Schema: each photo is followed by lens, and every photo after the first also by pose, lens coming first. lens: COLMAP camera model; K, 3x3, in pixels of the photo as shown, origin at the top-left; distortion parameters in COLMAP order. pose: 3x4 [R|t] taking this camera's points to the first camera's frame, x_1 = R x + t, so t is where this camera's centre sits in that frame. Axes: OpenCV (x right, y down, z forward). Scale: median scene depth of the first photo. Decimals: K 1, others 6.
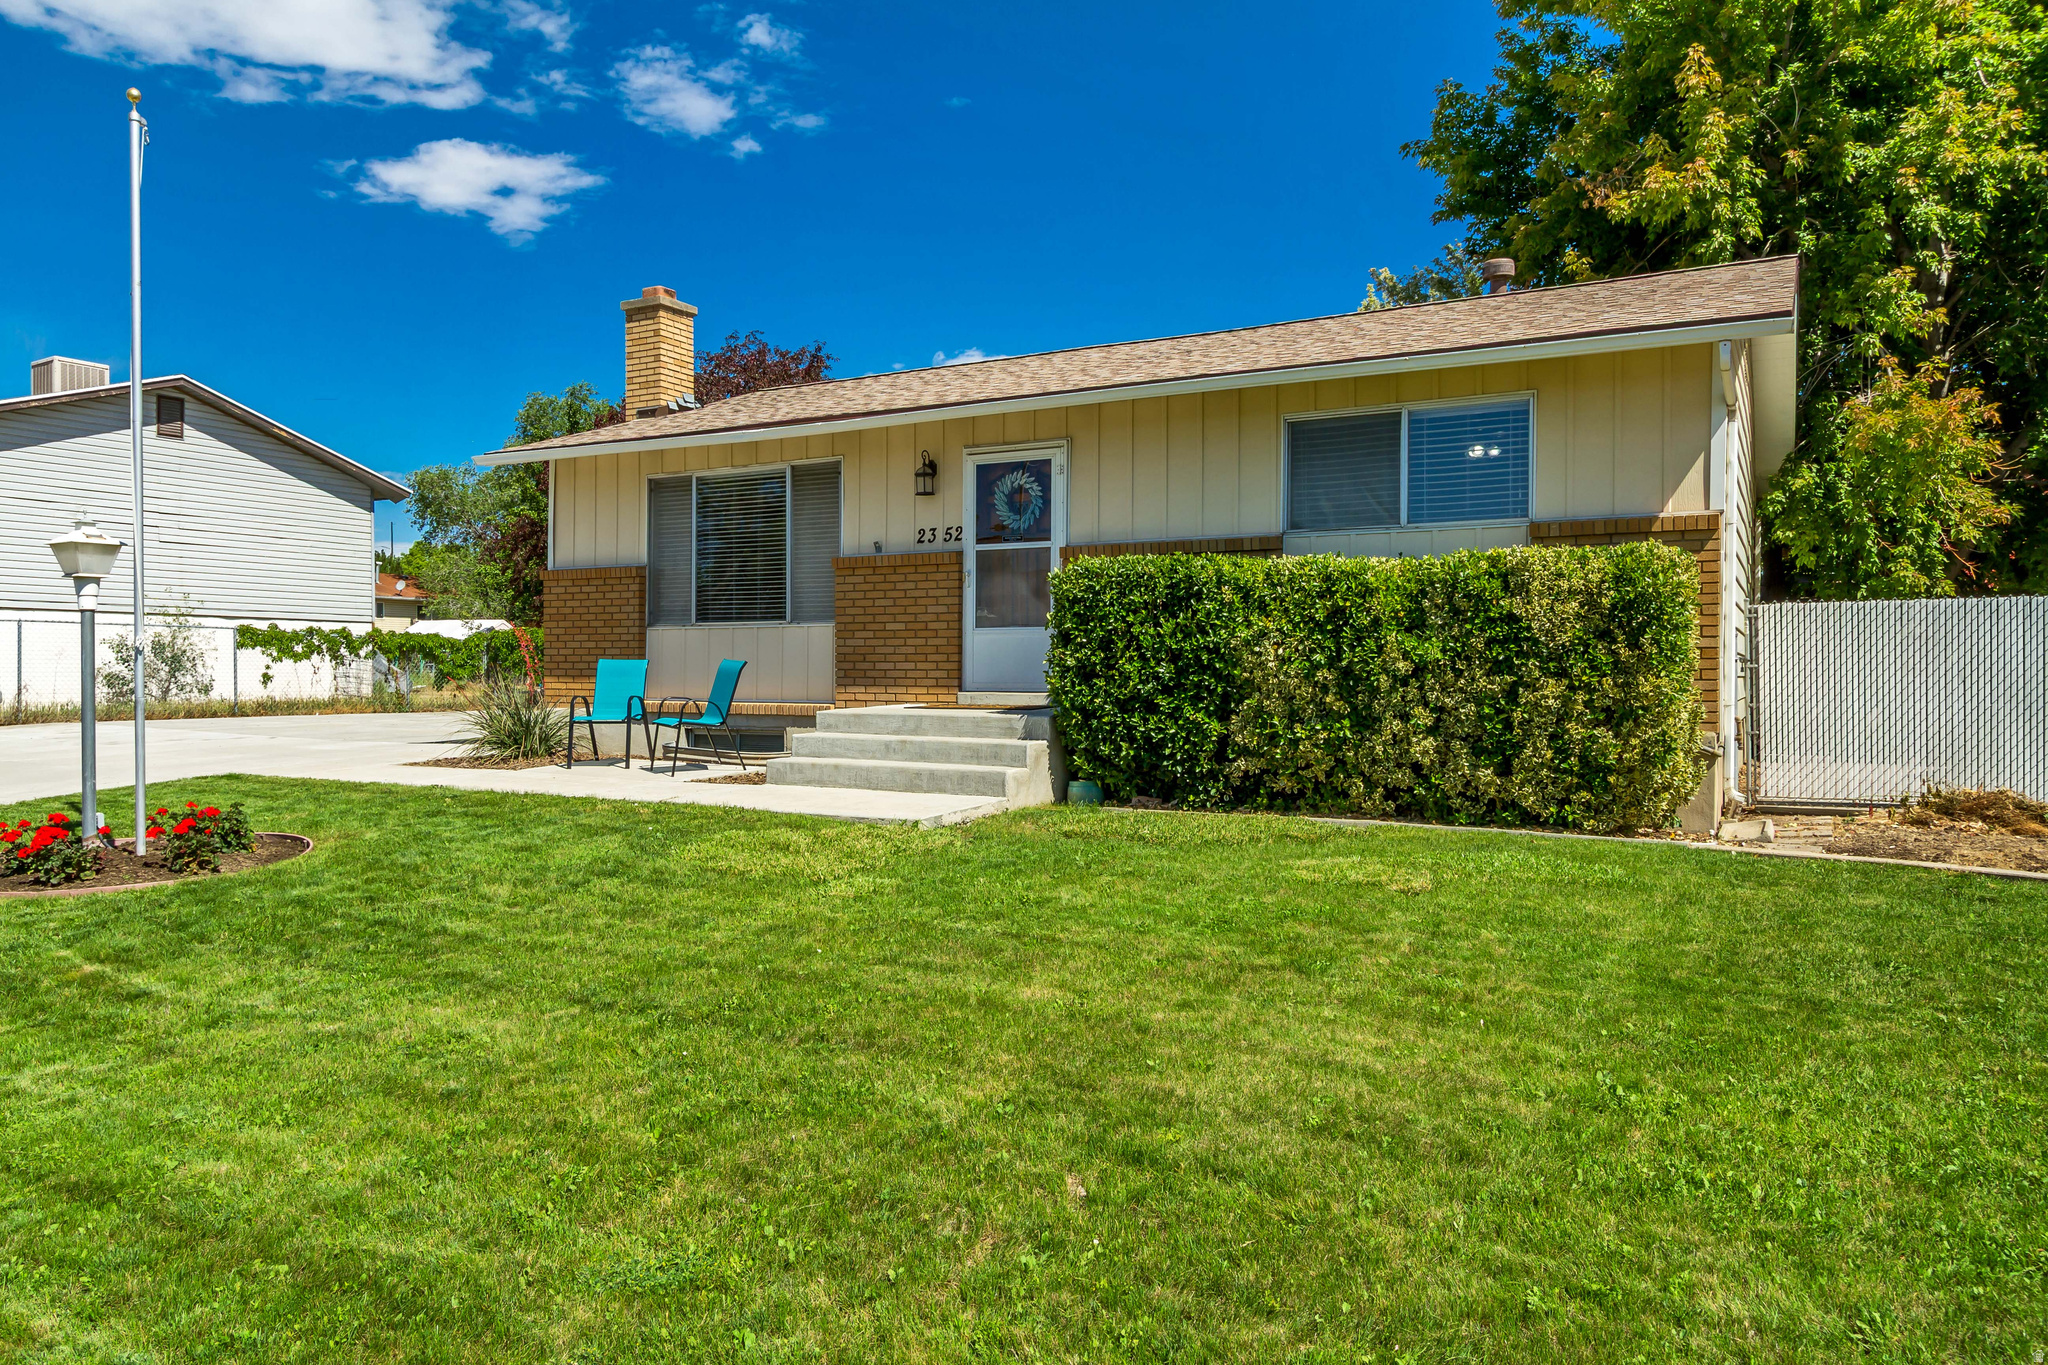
lens RADIAL K [[1382.0, 0, 1020.8], [0, 1382.0, 681.8], [0, 0, 1]] dist [0.011257, 0.005547]
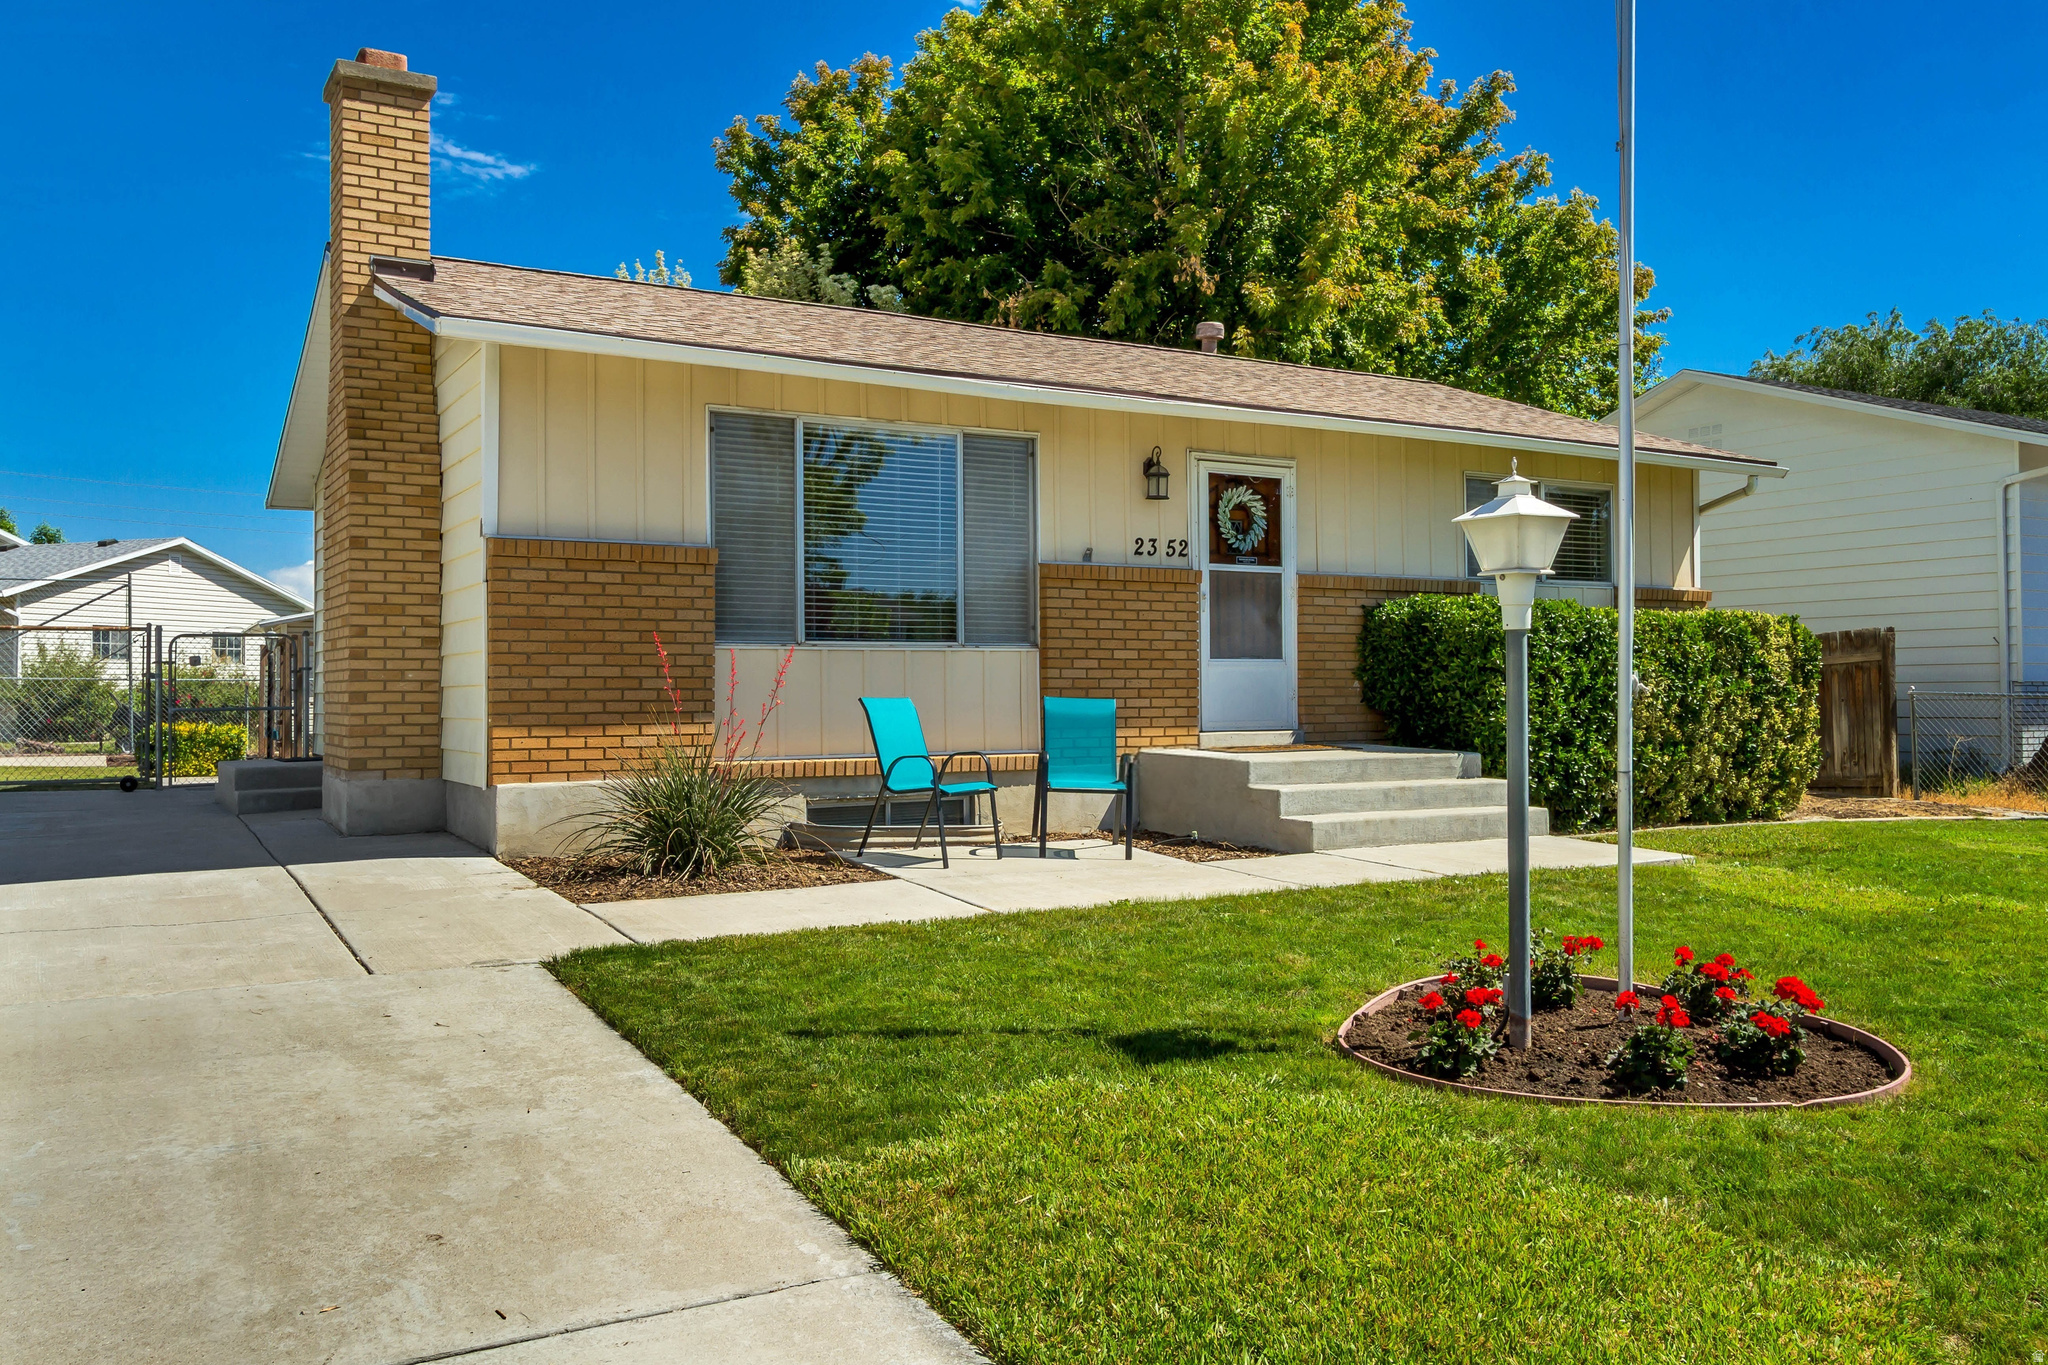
lens RADIAL K [[1588.3, 0, 1015.4], [0, 1588.3, 675.0], [0, 0, 1]] dist [-0.004352, -0.005450]
pose [[0.510808, 0.005339, 0.859678, -0.942165], [0.010869, 0.999861, -0.012667, -0.017157], [-0.859626, 0.015814, 0.510679, 0.585077]]
